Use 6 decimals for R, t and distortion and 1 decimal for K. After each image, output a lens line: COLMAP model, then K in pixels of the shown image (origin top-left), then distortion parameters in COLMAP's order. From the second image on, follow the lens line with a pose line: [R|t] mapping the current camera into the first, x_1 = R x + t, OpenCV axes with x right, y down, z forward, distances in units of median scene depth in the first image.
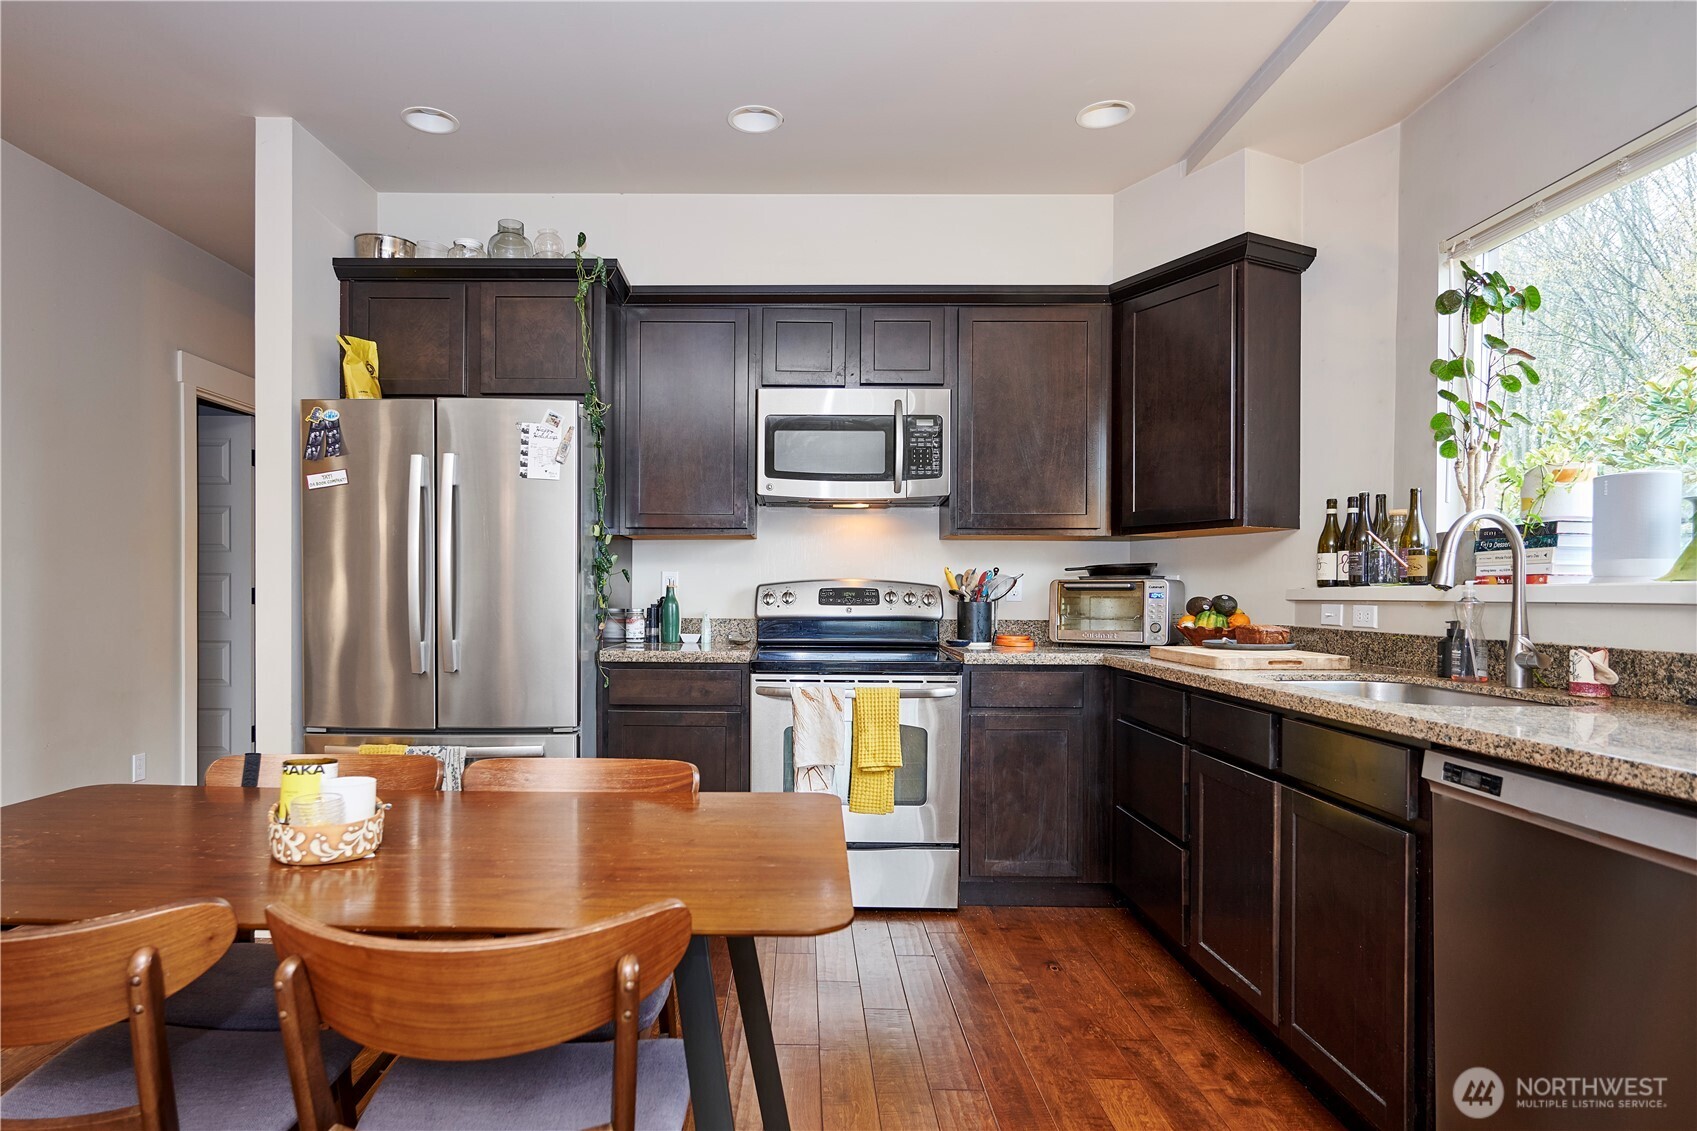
lens RADIAL K [[790.4, 0, 847.4], [0, 790.4, 573.1], [0, 0, 1]] dist [-0.000795, -0.000010]
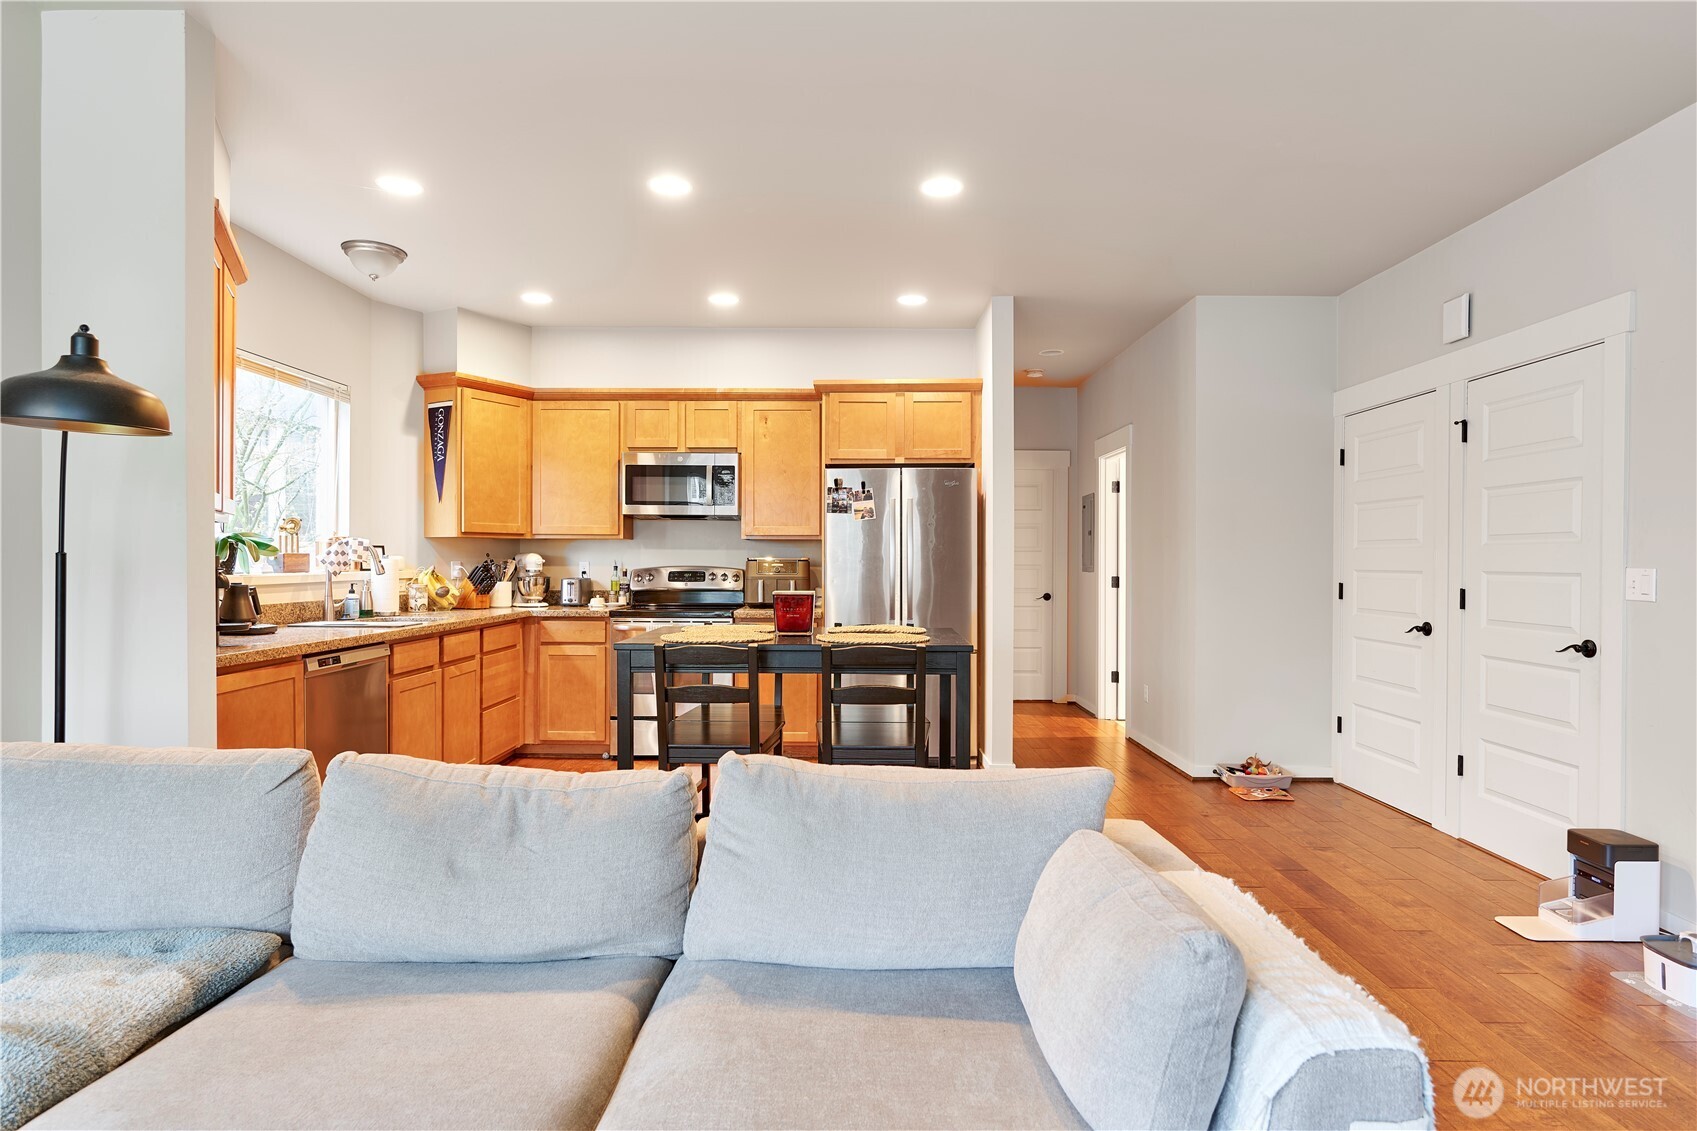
lens RADIAL K [[922.3, 0, 847.6], [0, 922.3, 564.2], [0, 0, 1]] dist [0.001801, 0.000171]
pose [[0.997751, -0.003581, -0.066938, 0.558703], [0.003669, 0.999993, 0.001190, 0.004796], [0.066933, -0.001433, 0.997756, -1.062009]]
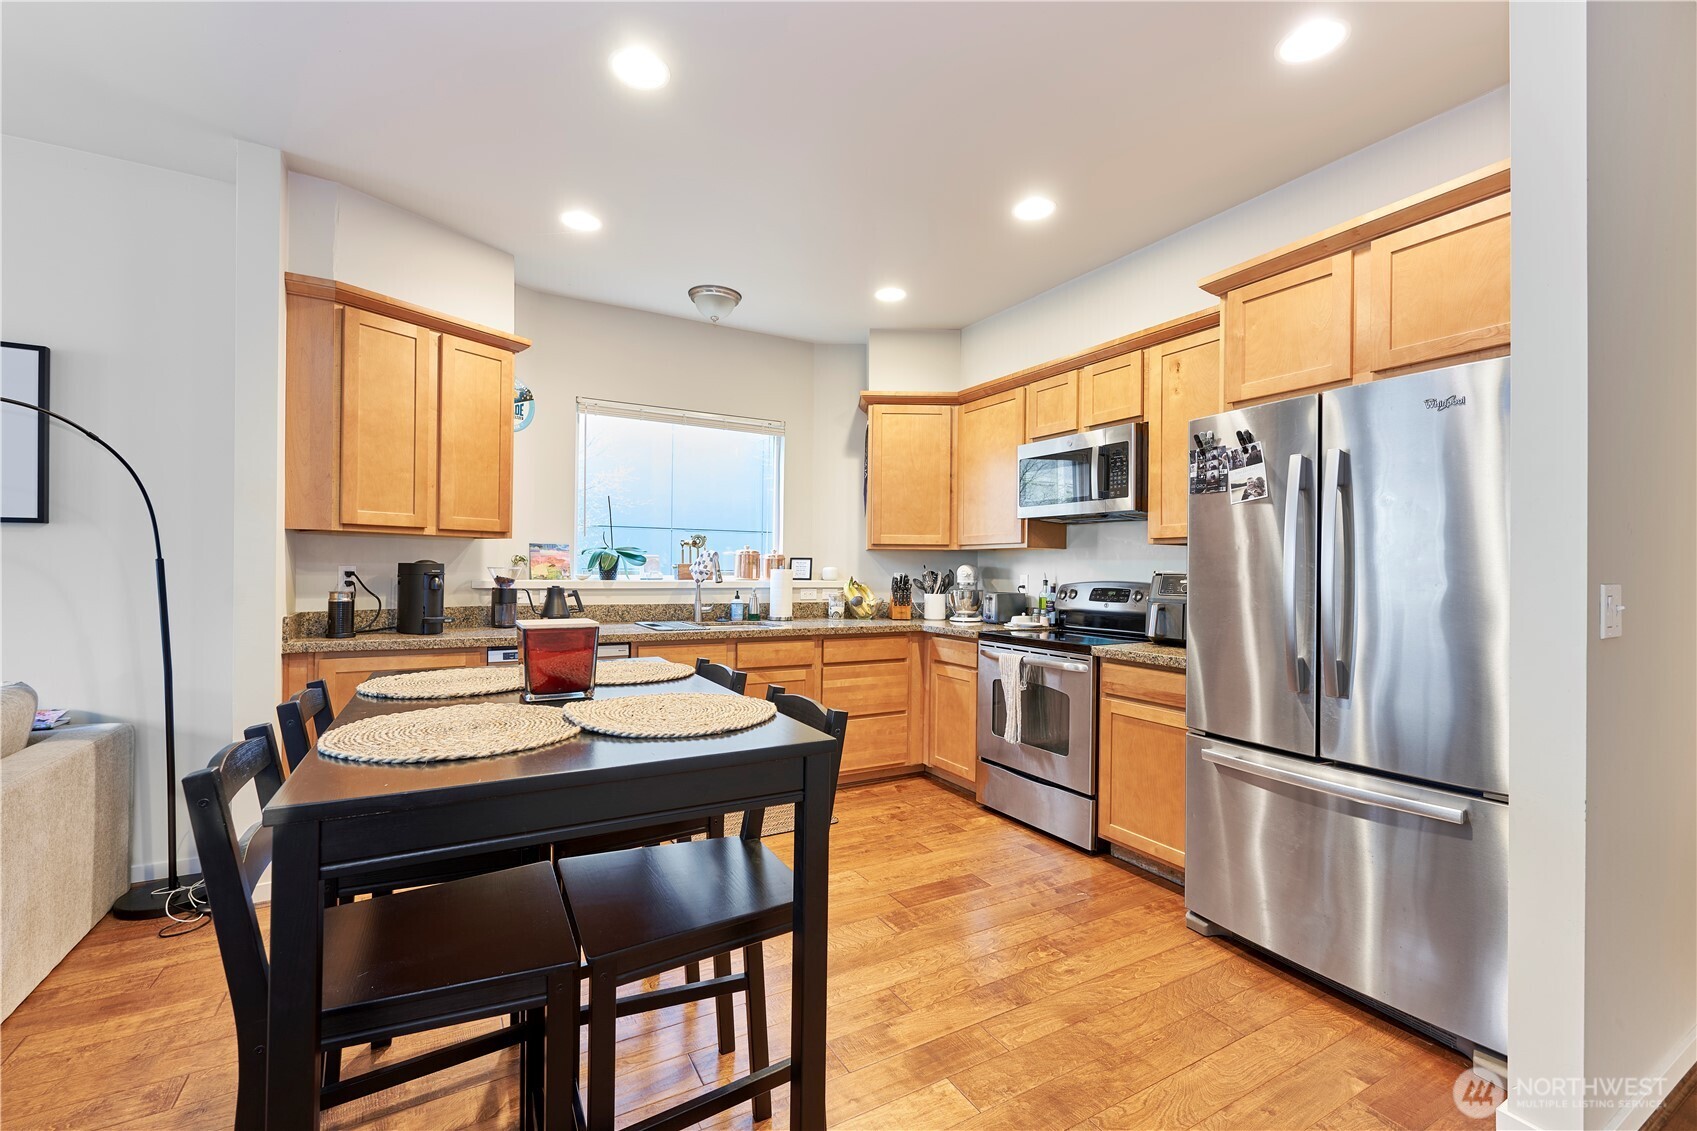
lens RADIAL K [[712.7, 0, 841.5], [0, 712.7, 567.4], [0, 0, 1]] dist [0.001926, 0.000009]
pose [[0.436875, -0.004368, -0.899511, 1.013314], [-0.011172, 0.999885, -0.010281, 0.003468], [0.899453, 0.014541, 0.436776, 0.147435]]
